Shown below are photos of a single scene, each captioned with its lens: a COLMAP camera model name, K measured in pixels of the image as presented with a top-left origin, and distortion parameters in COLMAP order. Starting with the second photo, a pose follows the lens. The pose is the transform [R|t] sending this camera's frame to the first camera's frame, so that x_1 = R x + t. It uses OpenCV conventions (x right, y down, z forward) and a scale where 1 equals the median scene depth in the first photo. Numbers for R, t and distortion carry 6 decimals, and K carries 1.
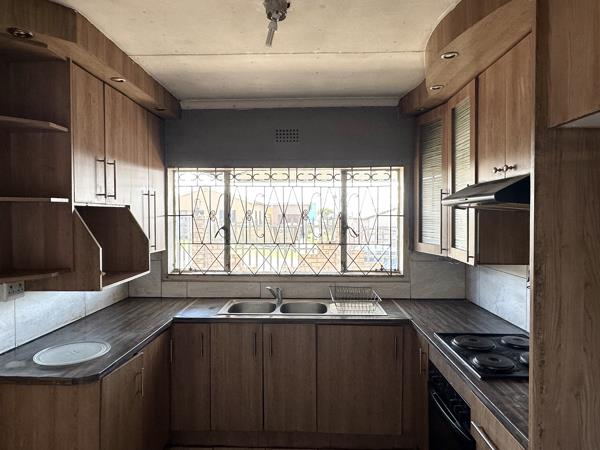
lens RADIAL K [[370.3, 0, 299.7], [0, 370.3, 219.2], [0, 0, 1]] dist [0.006921, -0.001280]
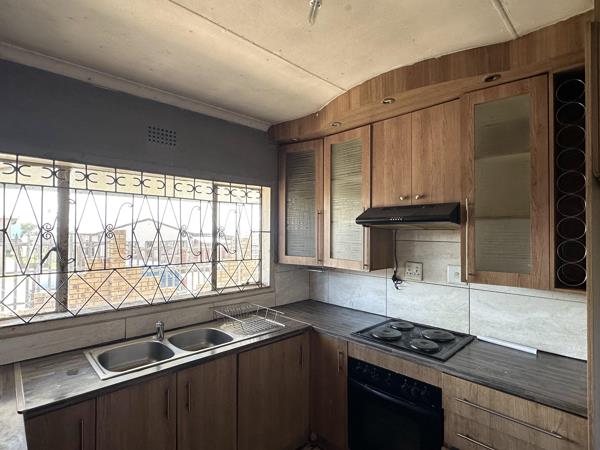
lens RADIAL K [[308.1, 0, 296.3], [0, 308.1, 227.3], [0, 0, 1]] dist [0.003433, 0.000163]
pose [[0.712417, 0.012763, 0.701640, -0.306101], [0.002623, 0.999779, -0.020849, -0.003669], [-0.701751, 0.016693, 0.712226, 0.294499]]
